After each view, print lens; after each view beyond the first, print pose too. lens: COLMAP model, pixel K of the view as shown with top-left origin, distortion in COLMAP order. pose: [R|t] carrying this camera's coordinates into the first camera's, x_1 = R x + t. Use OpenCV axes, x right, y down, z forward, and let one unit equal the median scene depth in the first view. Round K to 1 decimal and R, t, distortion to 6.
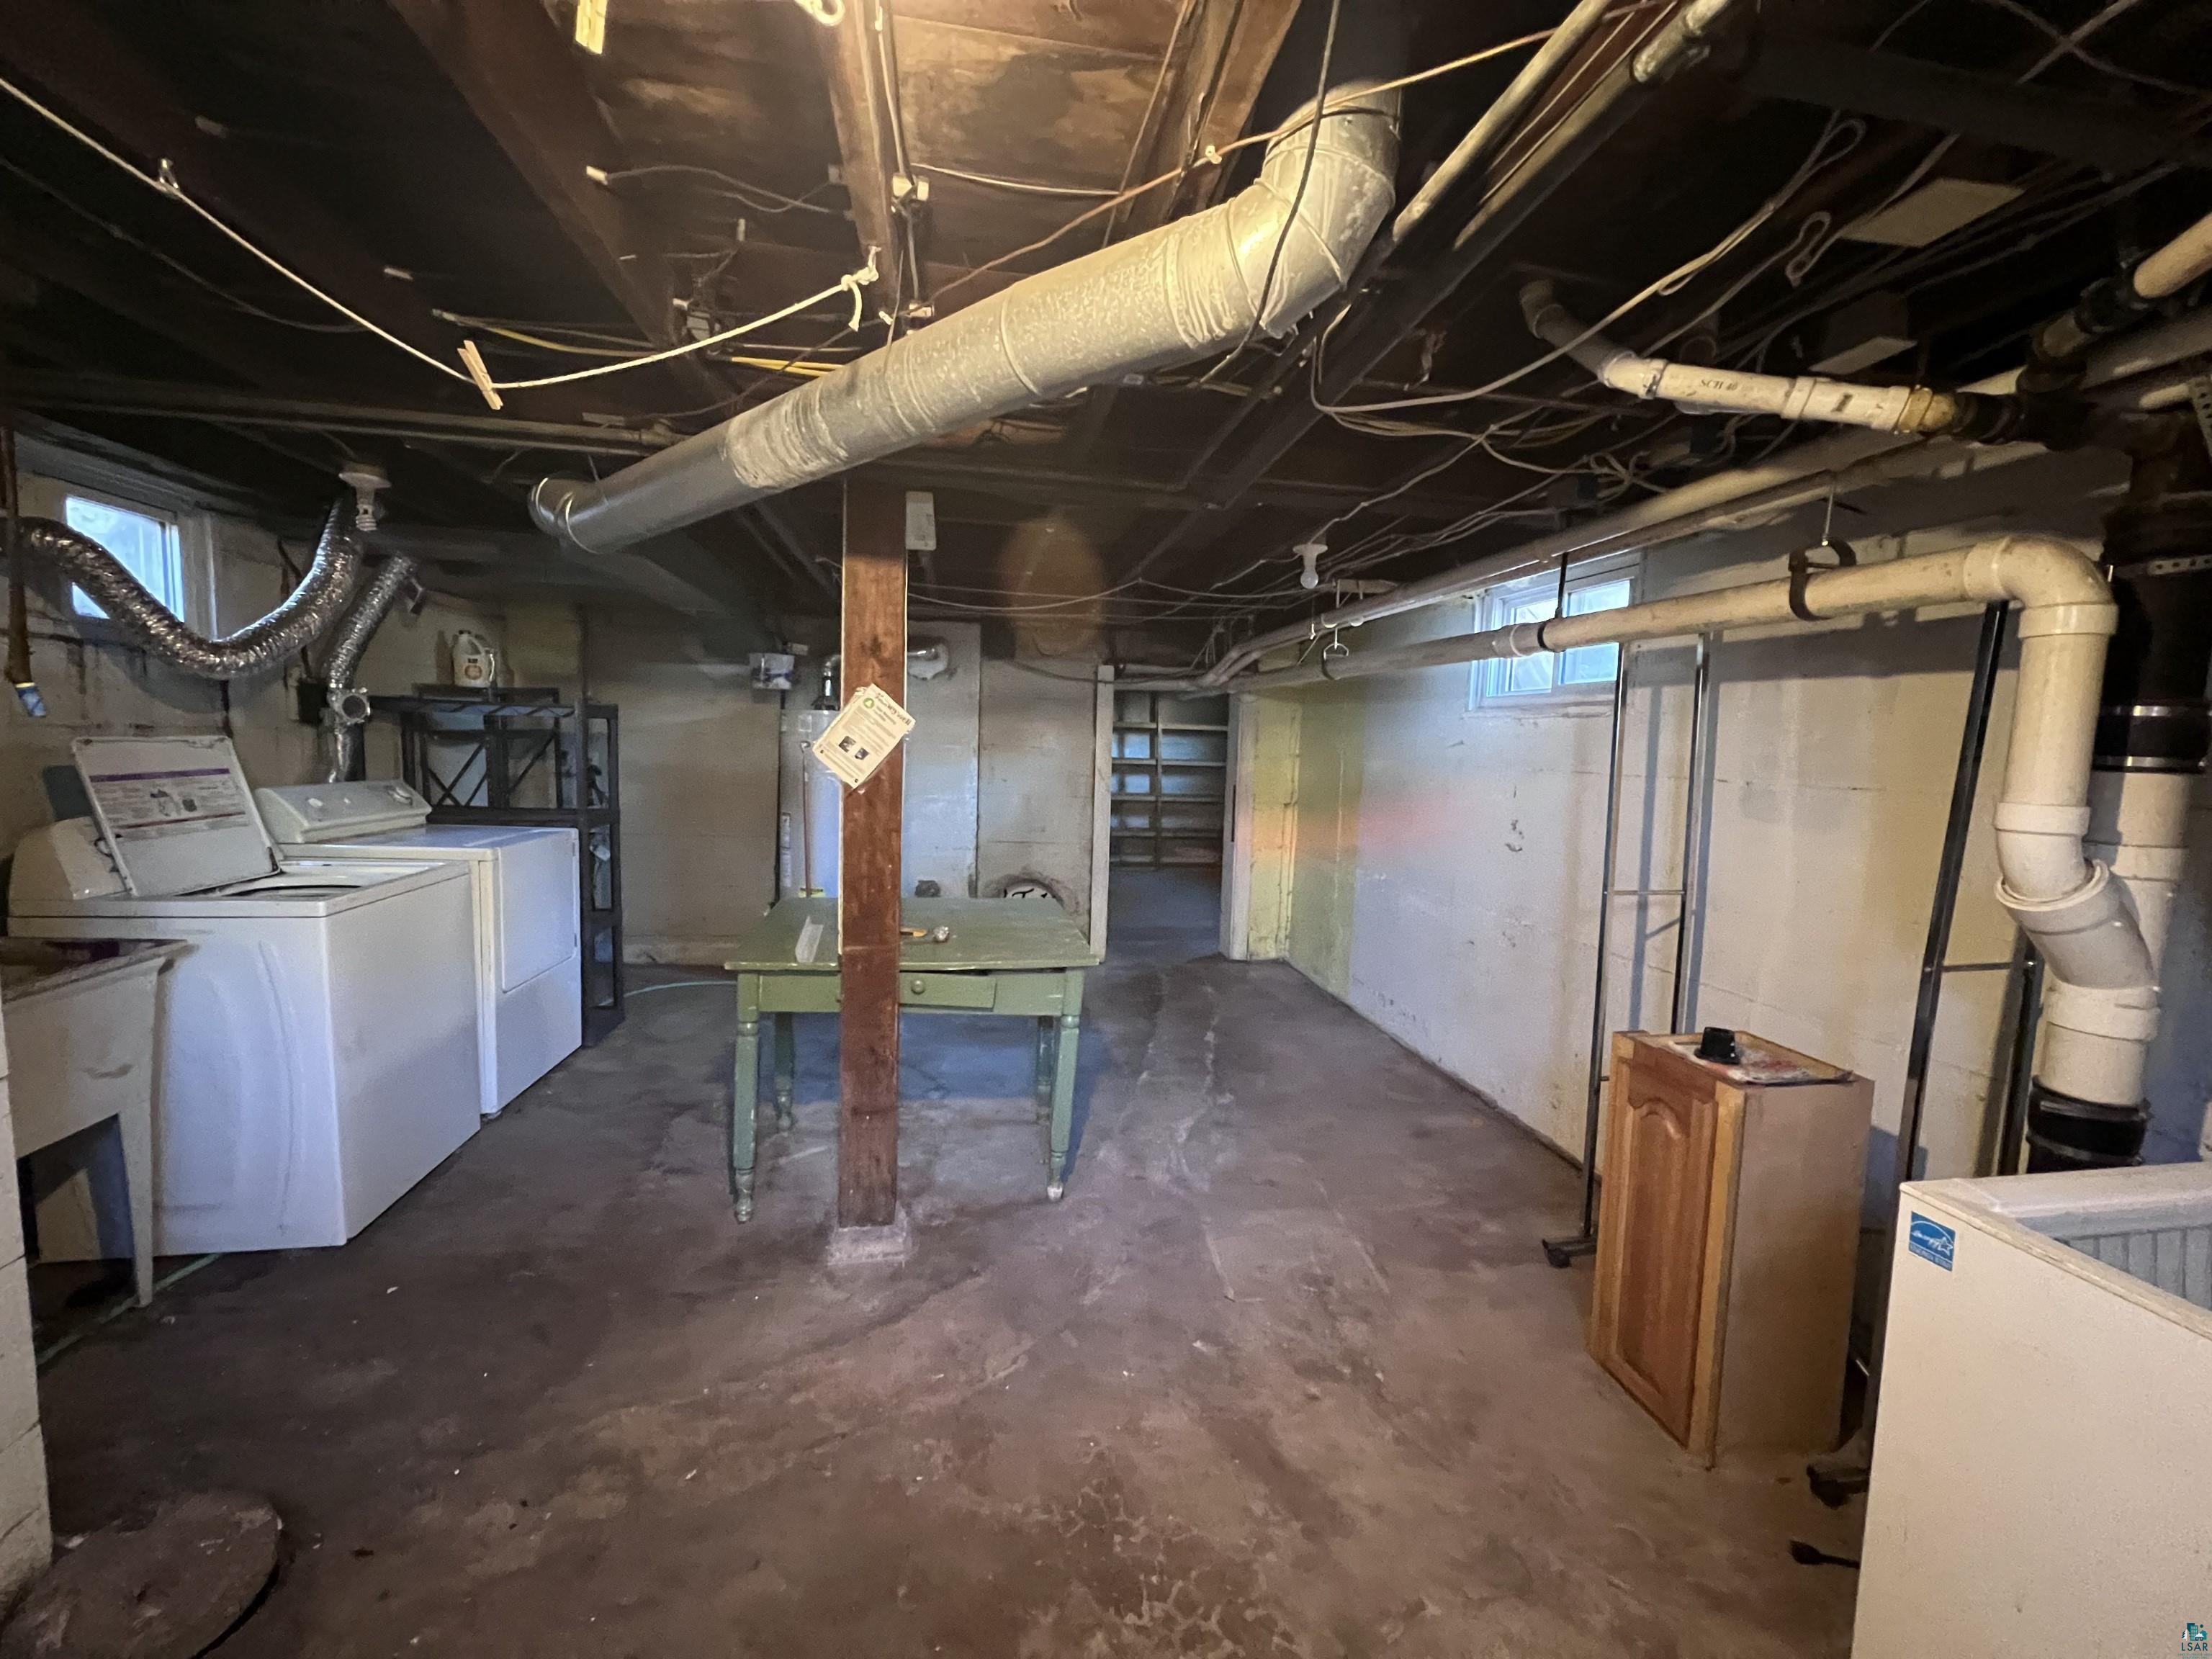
lens RADIAL K [[881.7, 0, 1108.2], [0, 881.7, 821.2], [0, 0, 1]] dist [-0.000663, -0.000046]
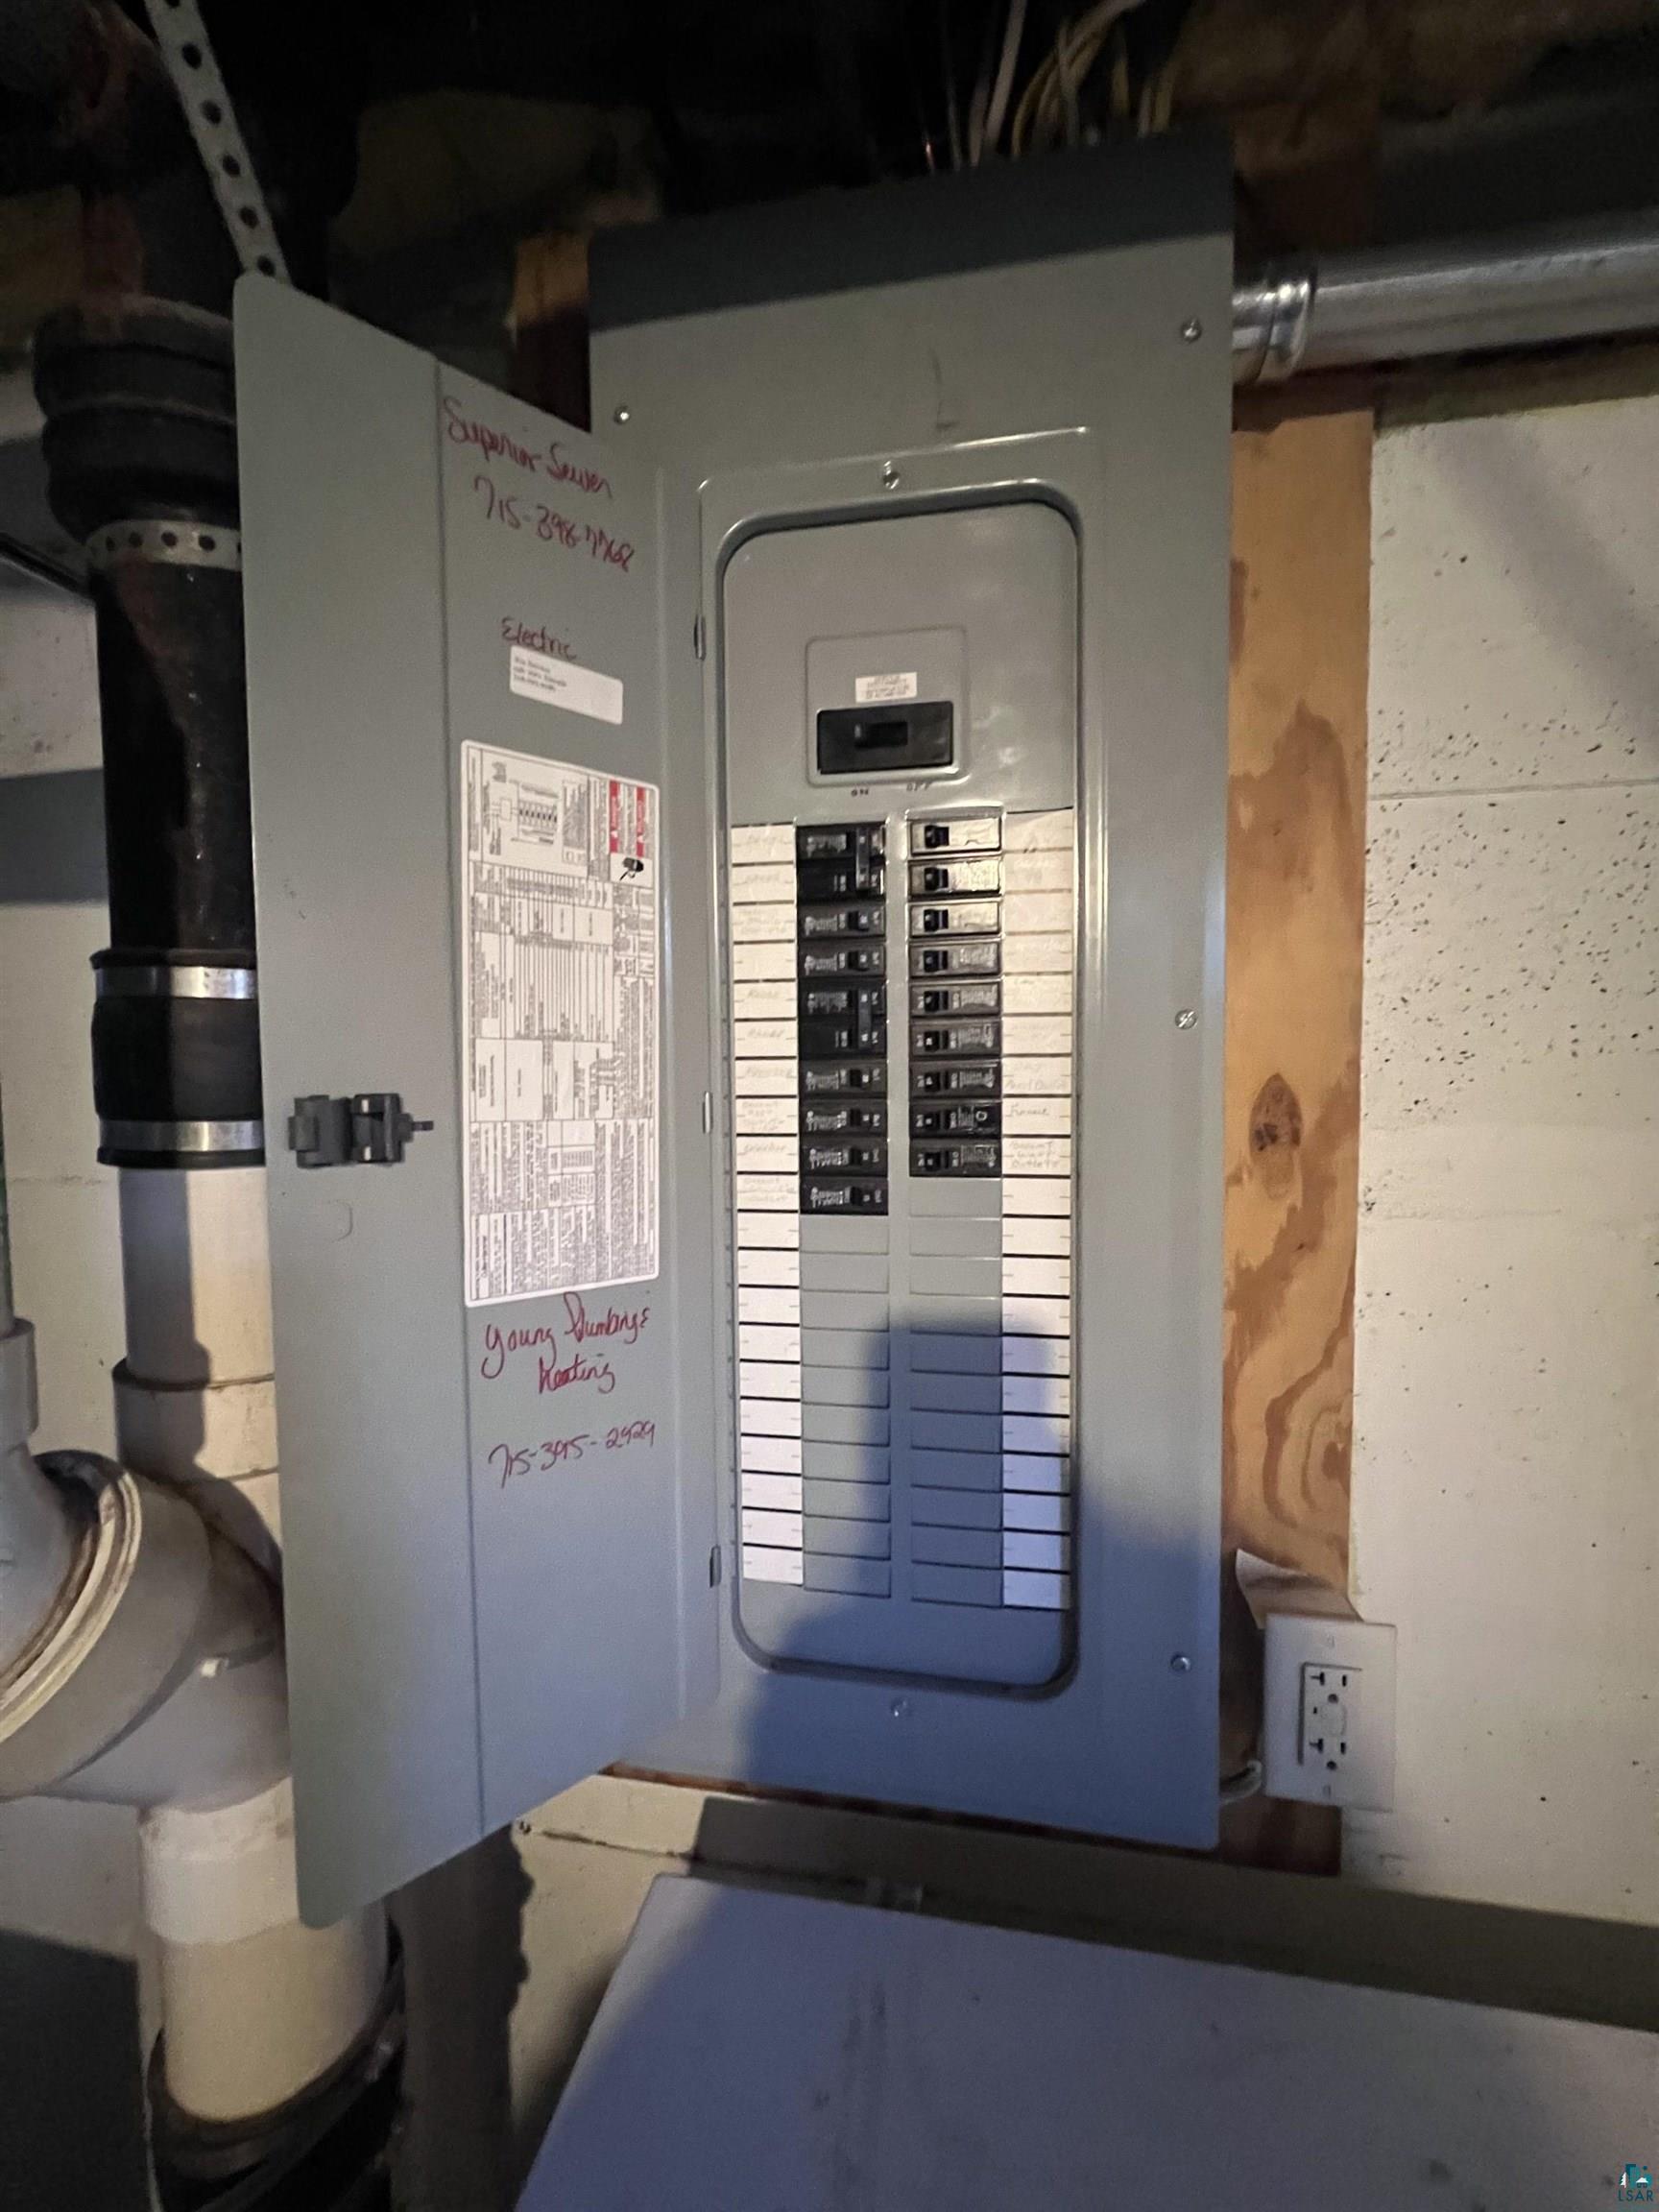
lens RADIAL K [[888.6, 0, 830.1], [0, 888.6, 1100.5], [0, 0, 1]] dist [0.000901, -0.000001]
pose [[0.334485, -0.080187, 0.938984, 0.925452], [0.107687, 0.993099, 0.046448, -0.070530], [-0.936228, 0.085580, 0.340812, 0.660449]]
